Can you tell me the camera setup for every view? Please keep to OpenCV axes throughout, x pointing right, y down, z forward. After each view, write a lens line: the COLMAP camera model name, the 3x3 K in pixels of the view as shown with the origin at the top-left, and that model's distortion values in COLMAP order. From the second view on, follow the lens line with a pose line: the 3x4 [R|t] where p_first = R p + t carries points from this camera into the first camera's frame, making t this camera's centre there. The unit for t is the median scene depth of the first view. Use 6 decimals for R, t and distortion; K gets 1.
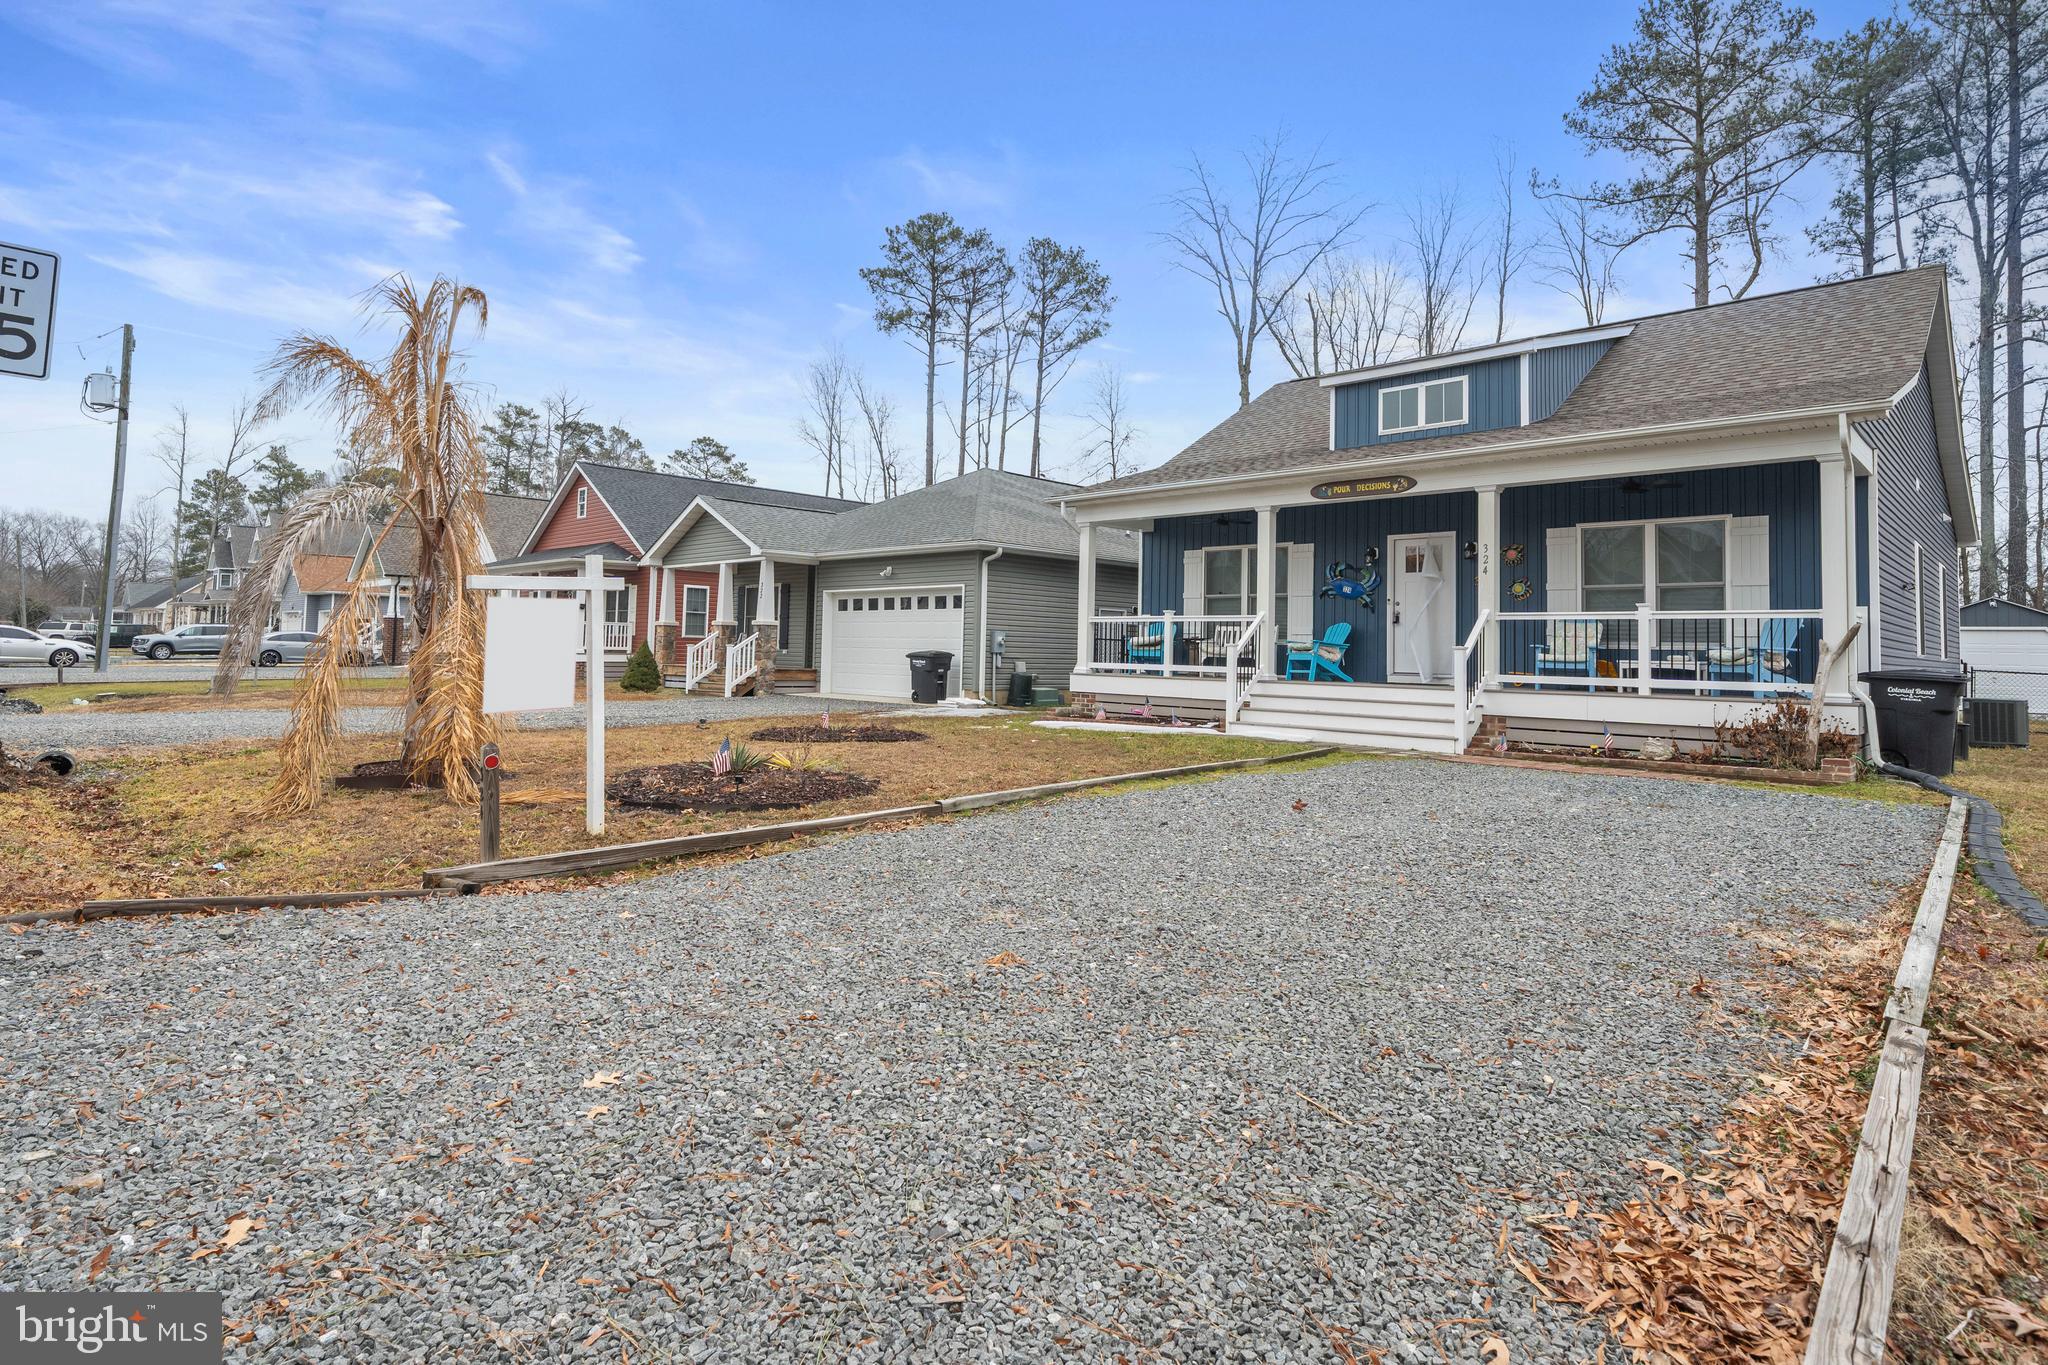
lens RADIAL K [[1004.0, 0, 1018.4], [0, 1004.0, 694.2], [0, 0, 1]] dist [-0.000361, -0.000154]
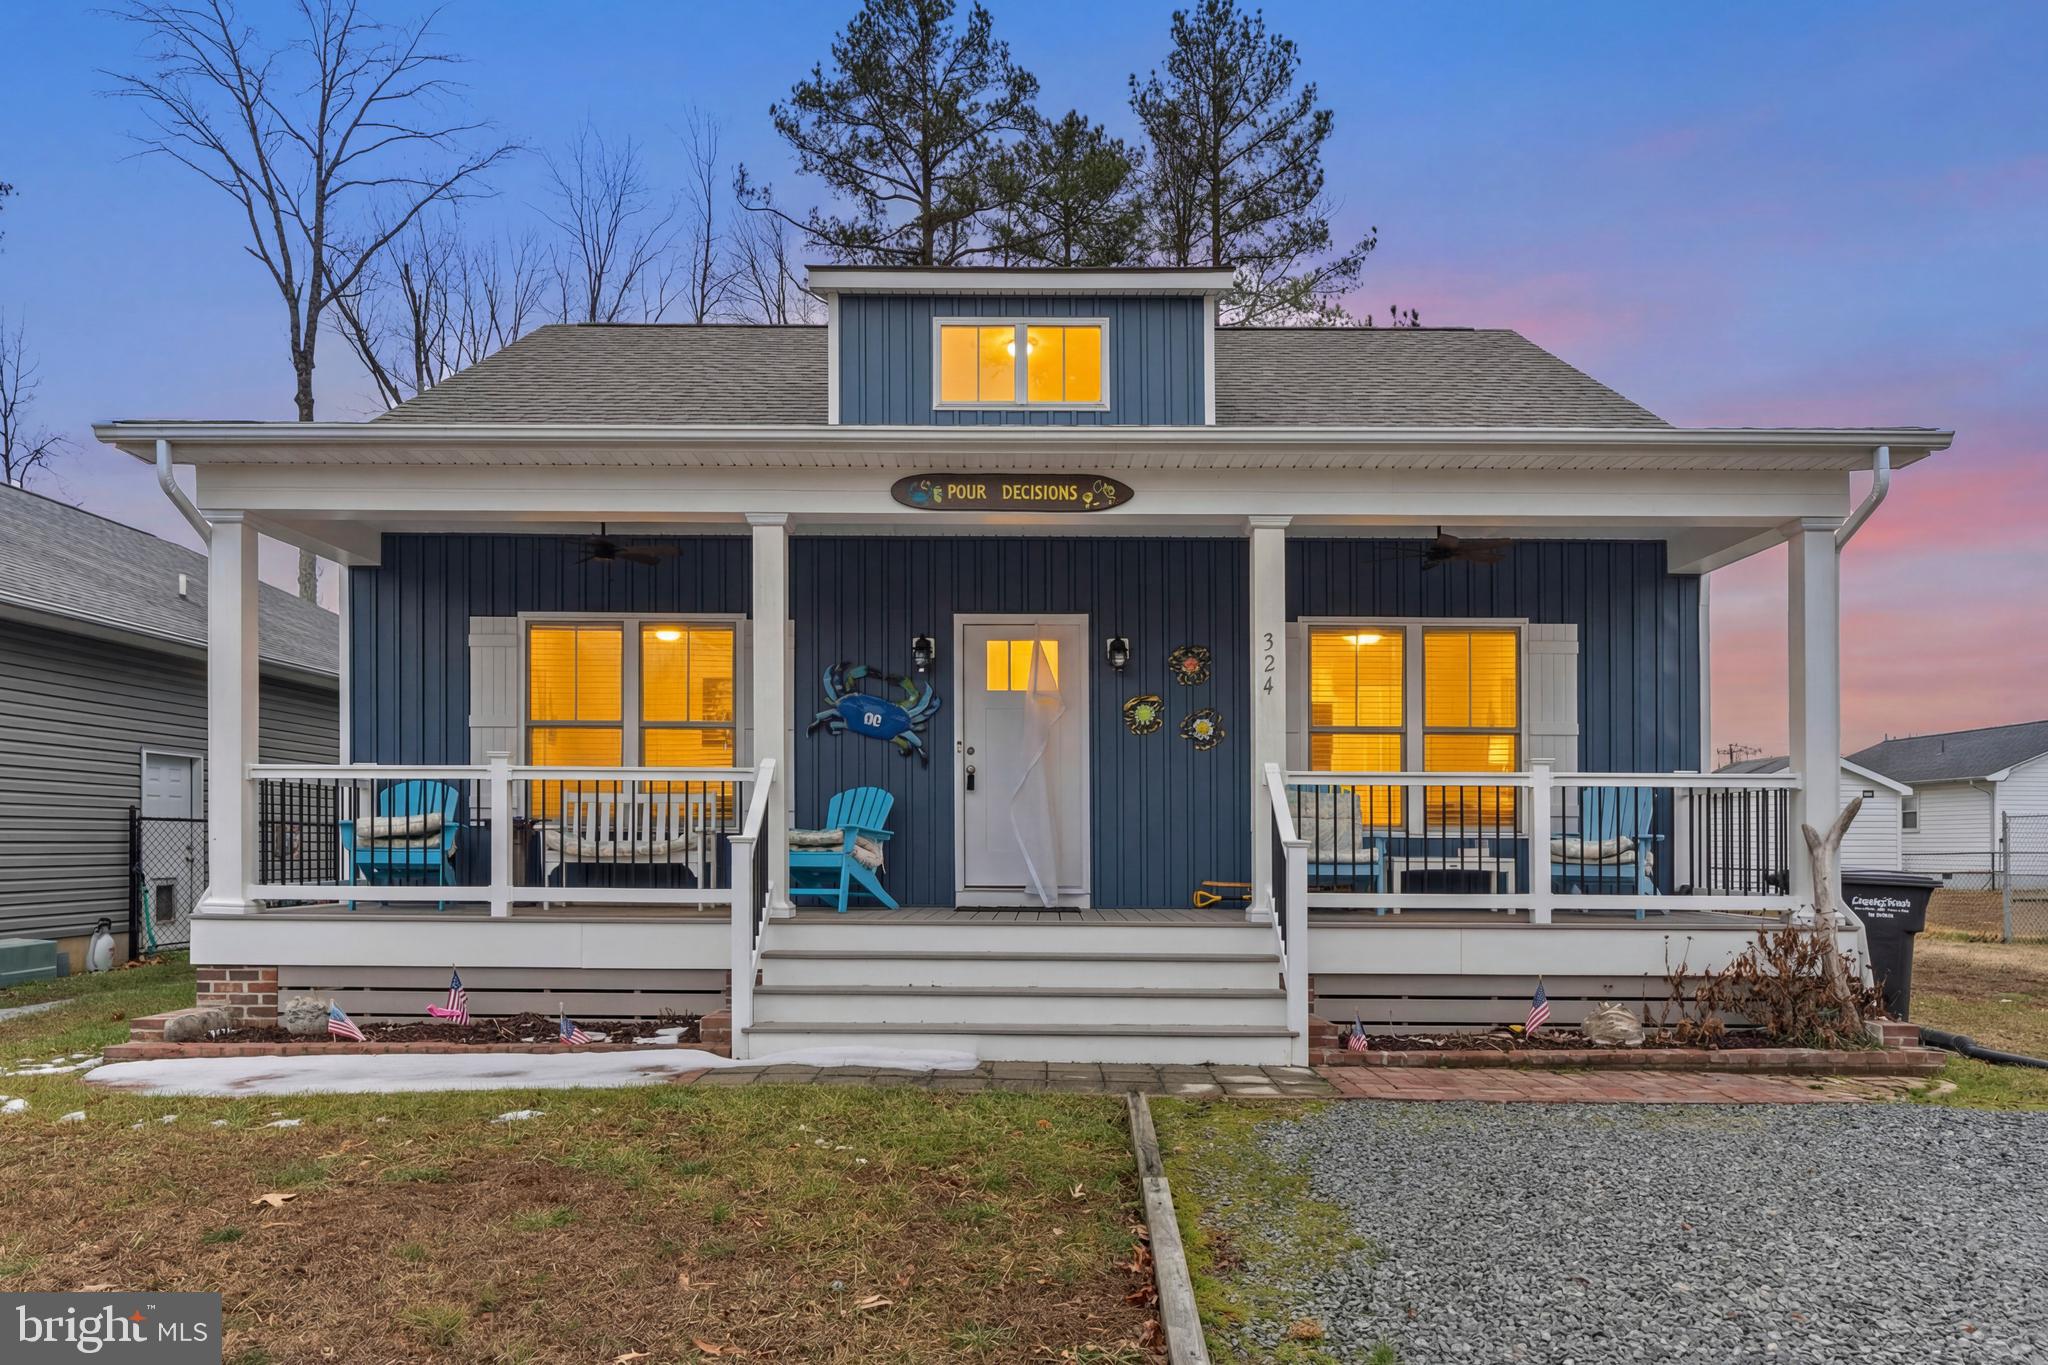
lens RADIAL K [[1355.0, 0, 1022.6], [0, 1355.0, 874.9], [0, 0, 1]] dist [-0.000167, -0.000524]
pose [[0.731462, -0.033686, 0.681050, -0.069340], [0.038498, 0.999226, 0.008076, -0.030809], [-0.680795, 0.020312, 0.732193, 0.463690]]
